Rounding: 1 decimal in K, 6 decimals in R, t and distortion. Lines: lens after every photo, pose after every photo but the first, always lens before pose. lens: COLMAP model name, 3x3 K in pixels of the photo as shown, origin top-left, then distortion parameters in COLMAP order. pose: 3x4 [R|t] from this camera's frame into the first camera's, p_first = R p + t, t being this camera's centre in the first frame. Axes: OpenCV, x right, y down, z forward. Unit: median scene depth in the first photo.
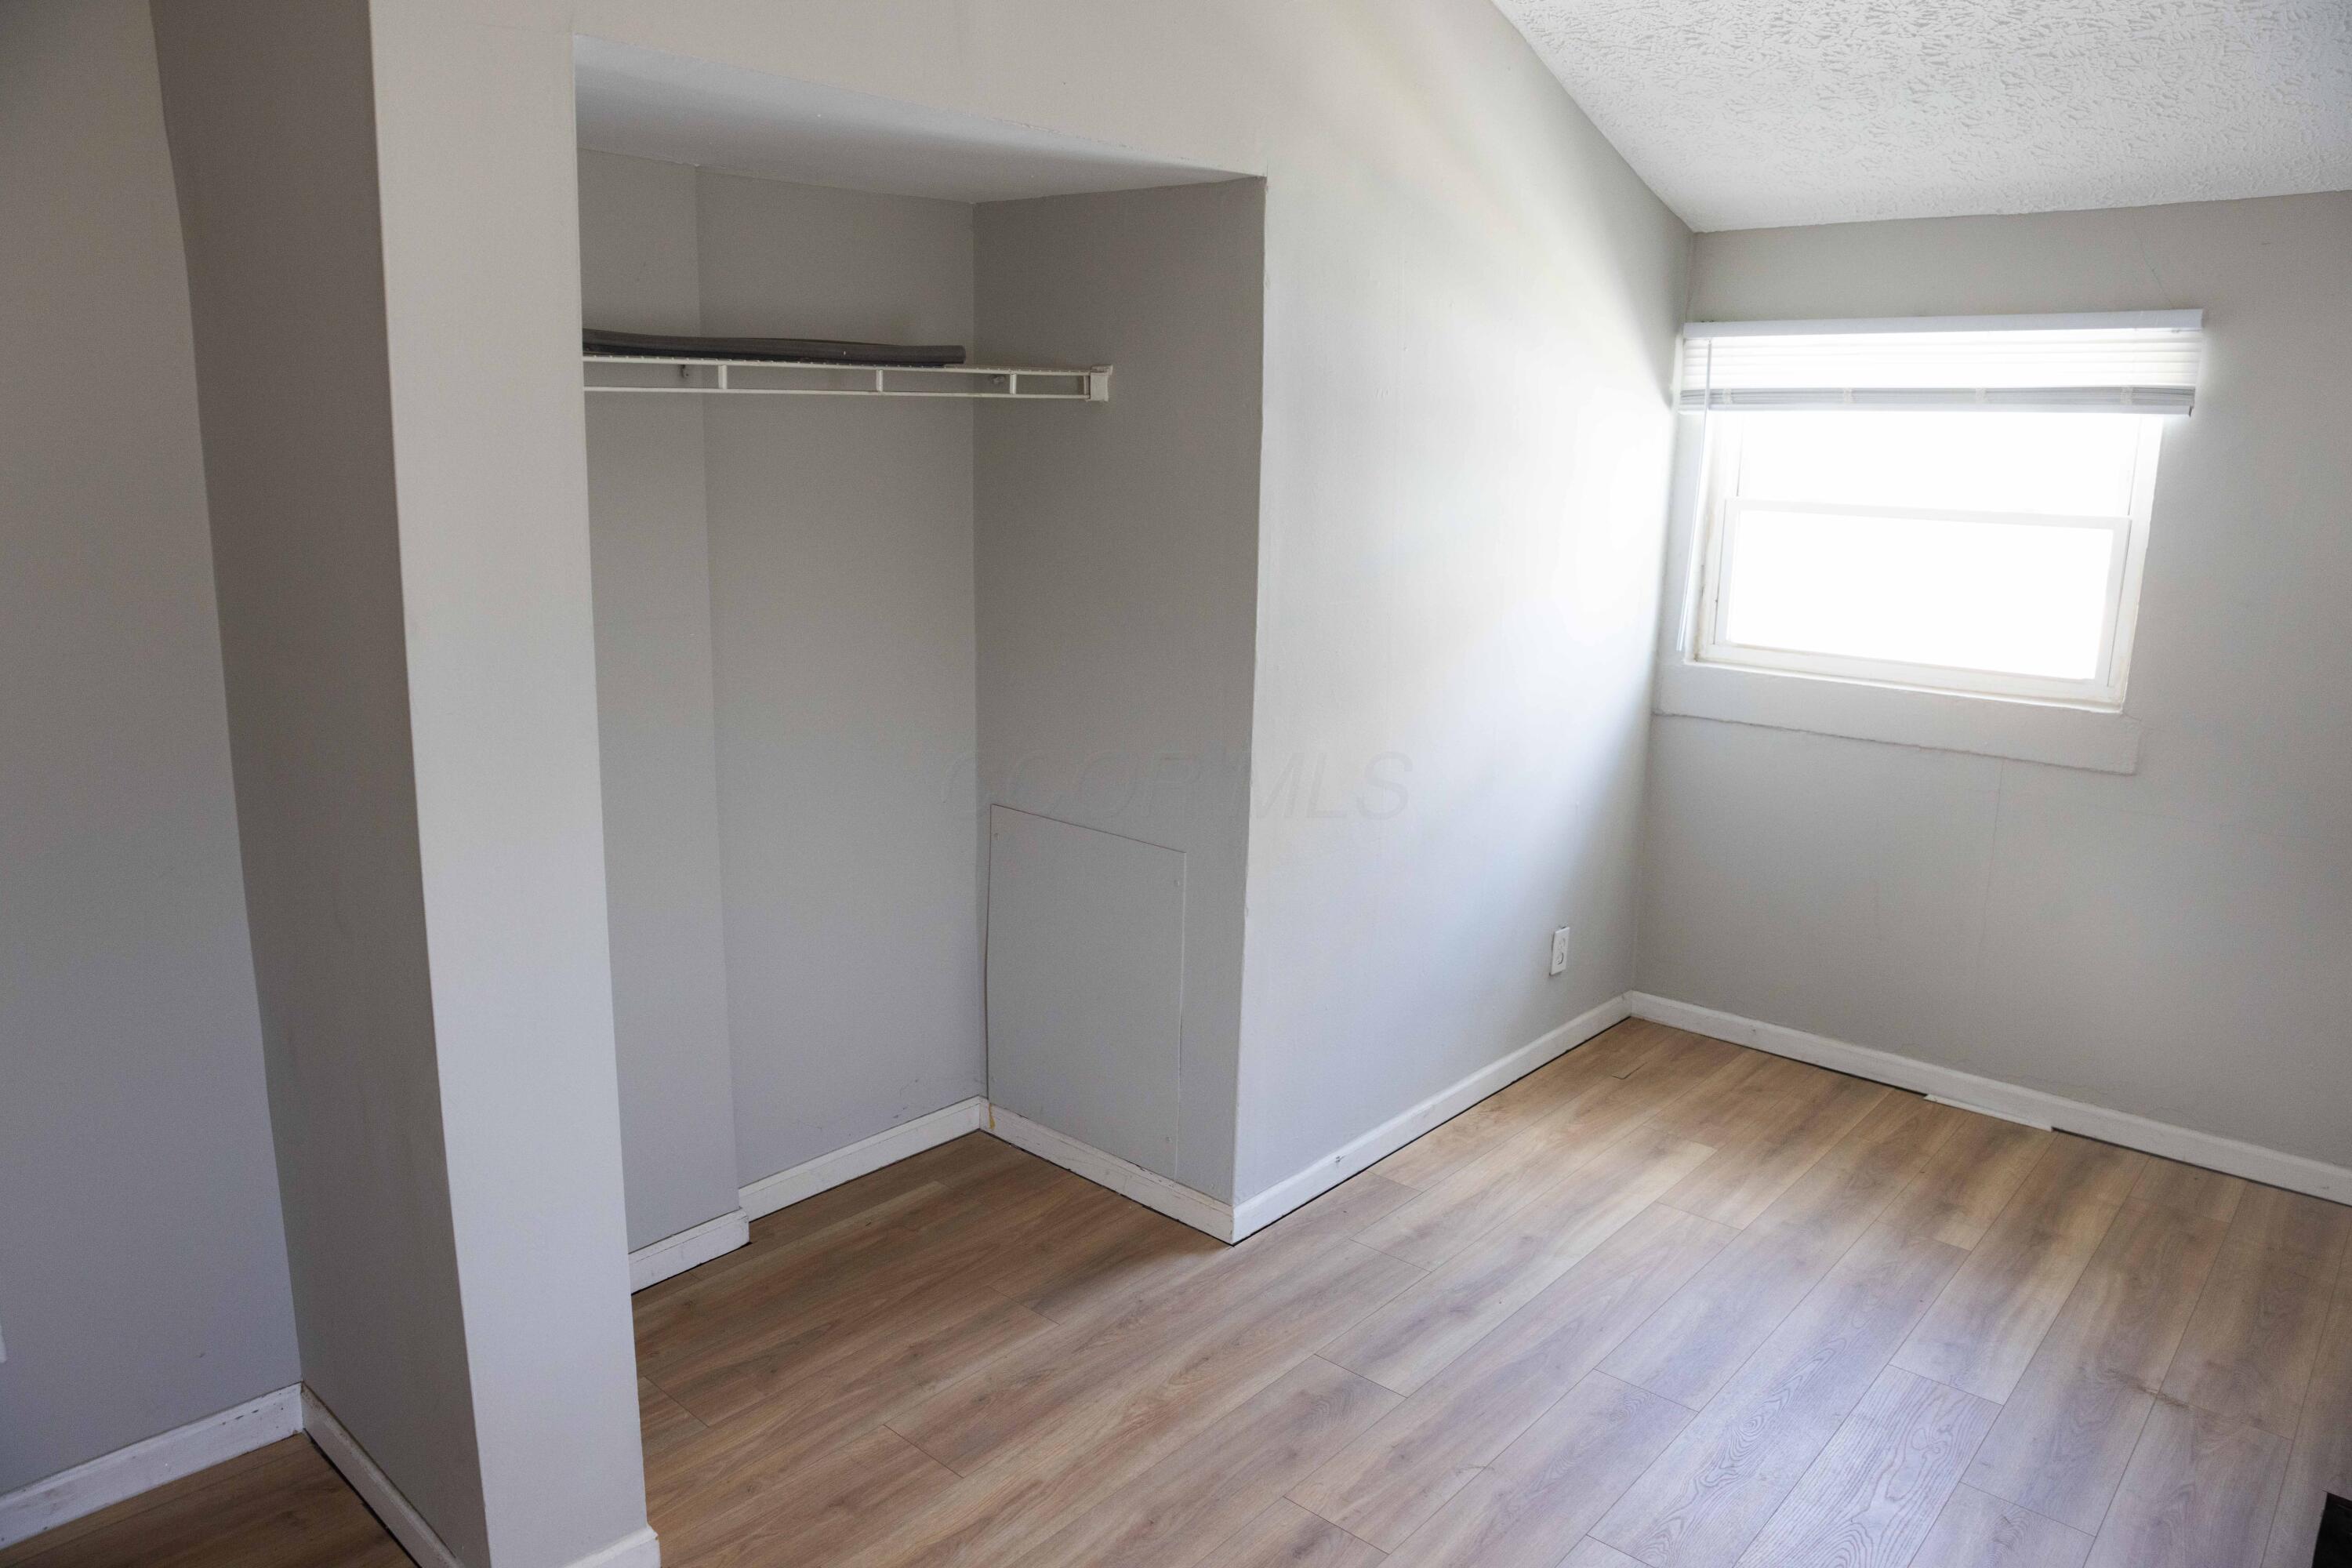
lens RADIAL K [[1654.9, 0, 1140.2], [0, 1654.9, 838.7], [0, 0, 1]] dist [-0.110635, 0.057334]
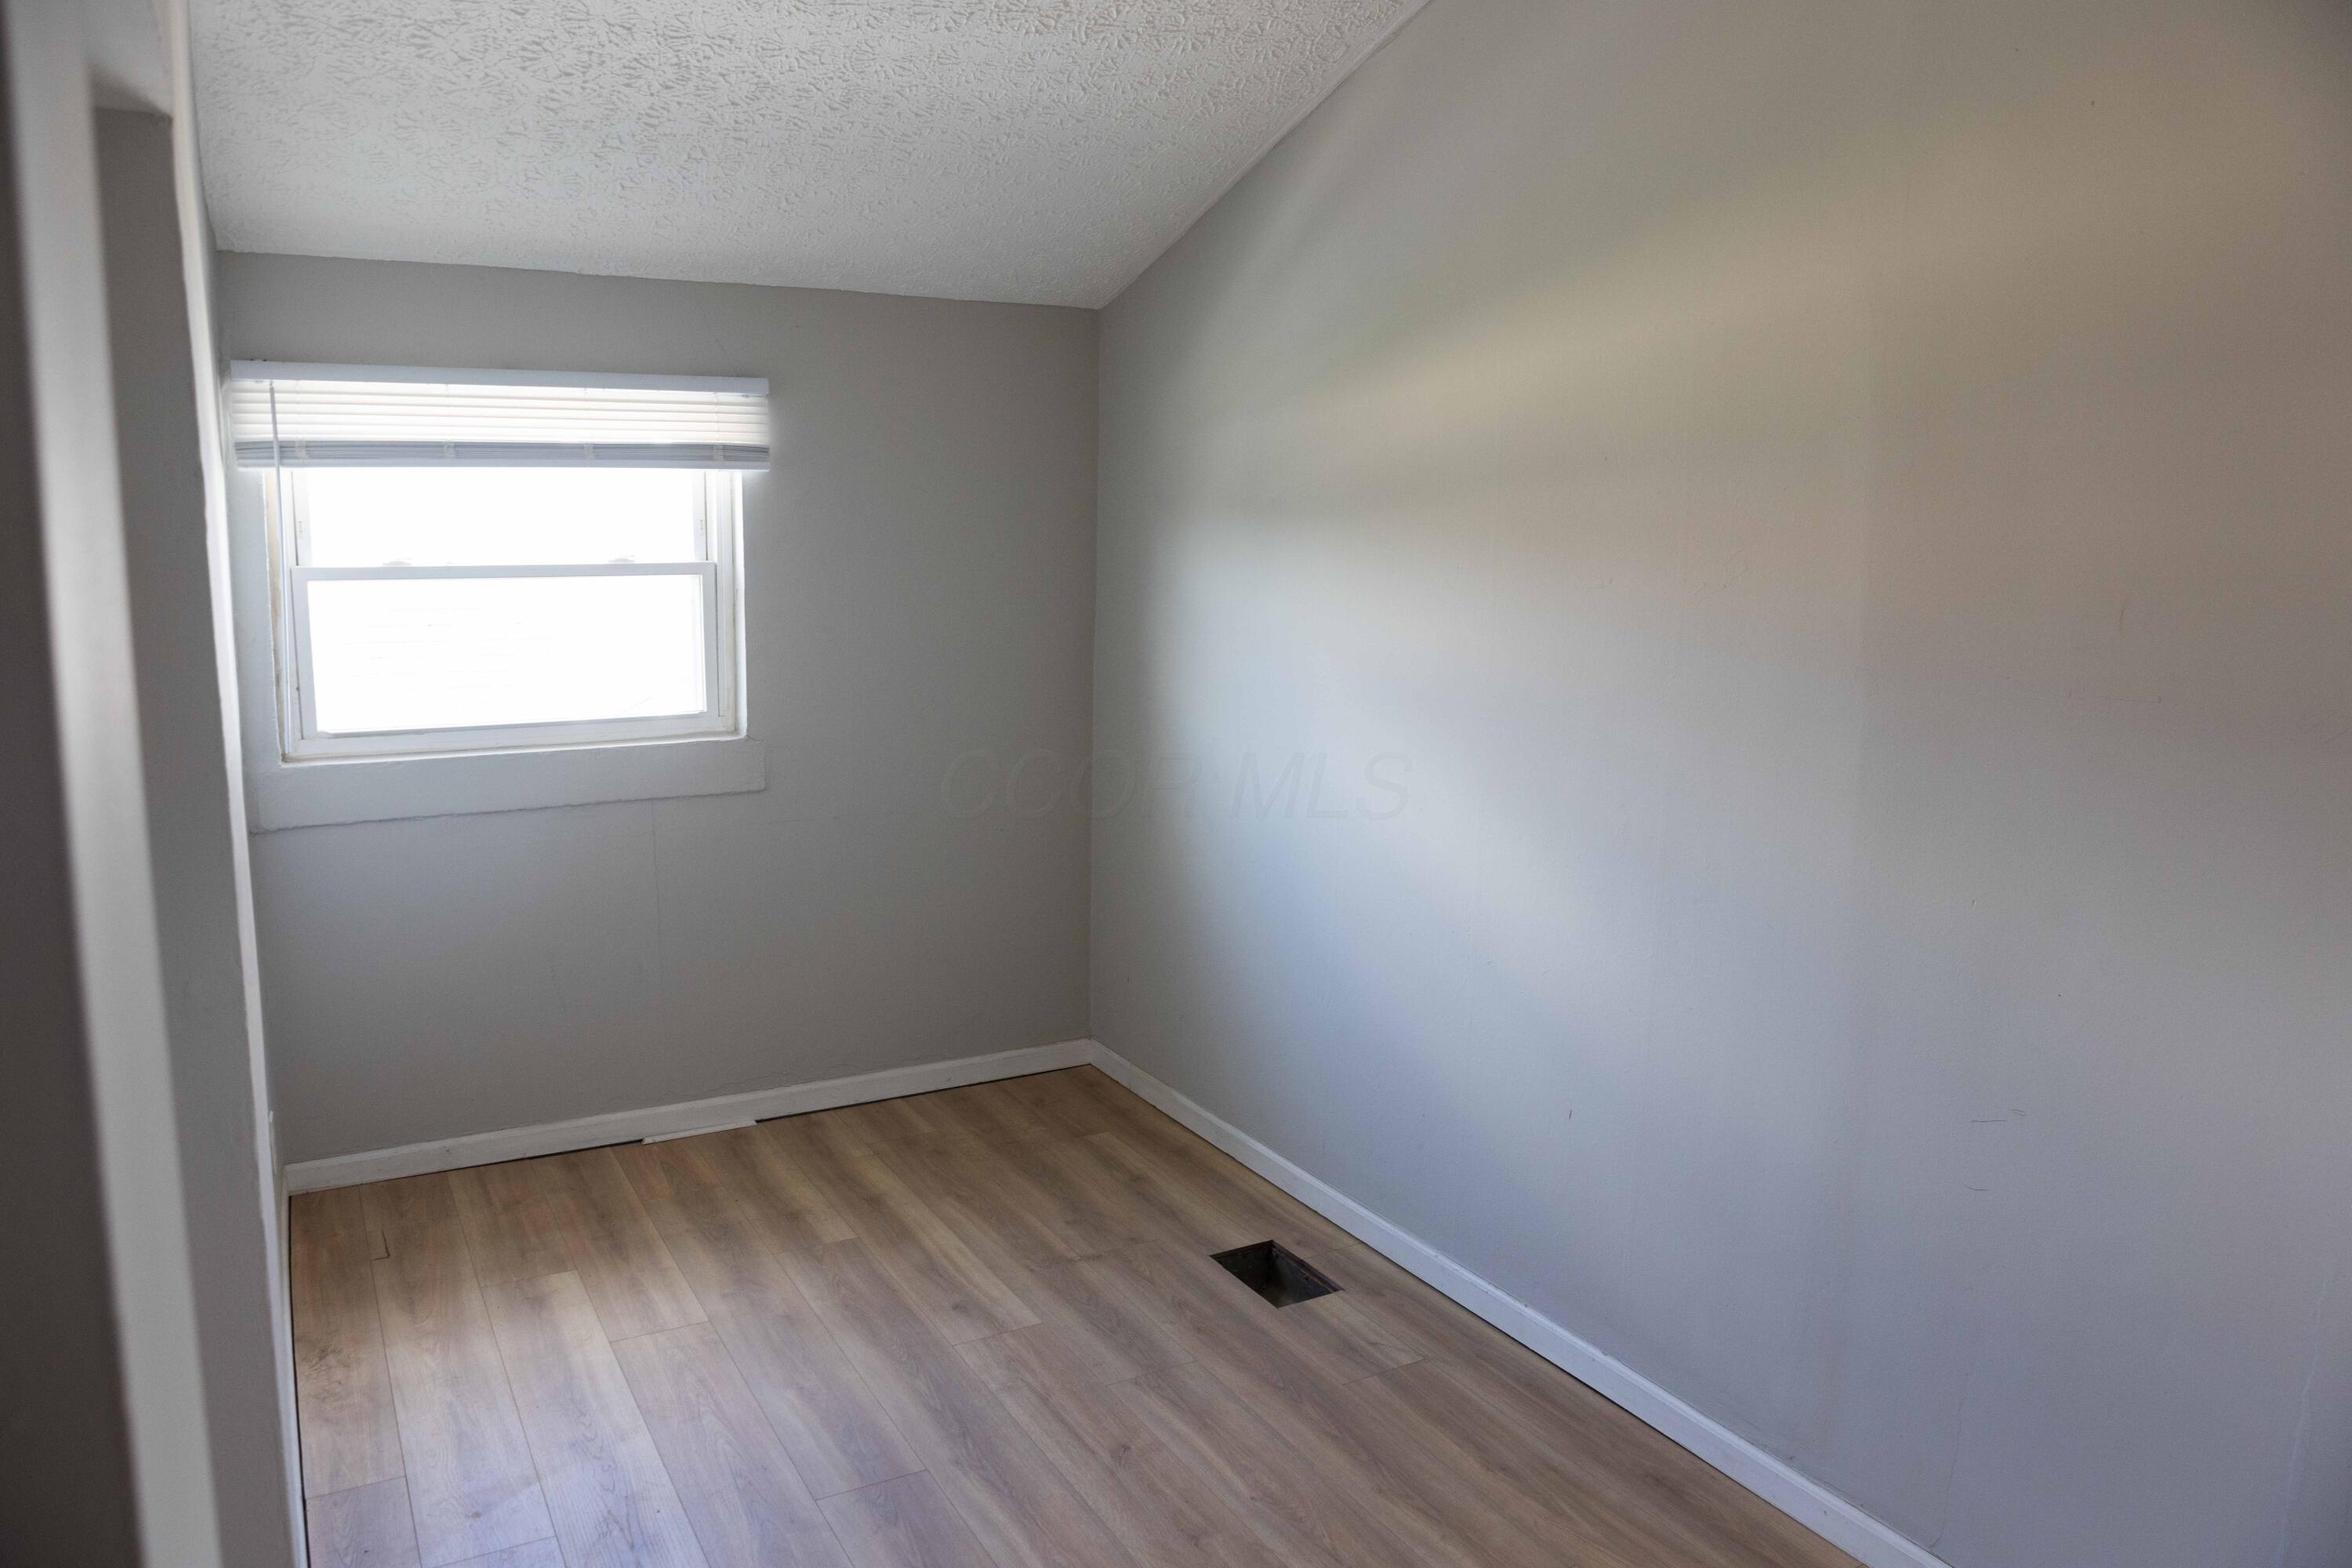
lens RADIAL K [[1654.9, 0, 1140.2], [0, 1654.9, 838.7], [0, 0, 1]] dist [-0.110635, 0.057334]
pose [[0.274514, -0.190741, 0.942476, -0.380194], [0.216993, 0.967135, 0.132528, -0.097928], [-0.936780, 0.168130, 0.306882, 0.389896]]
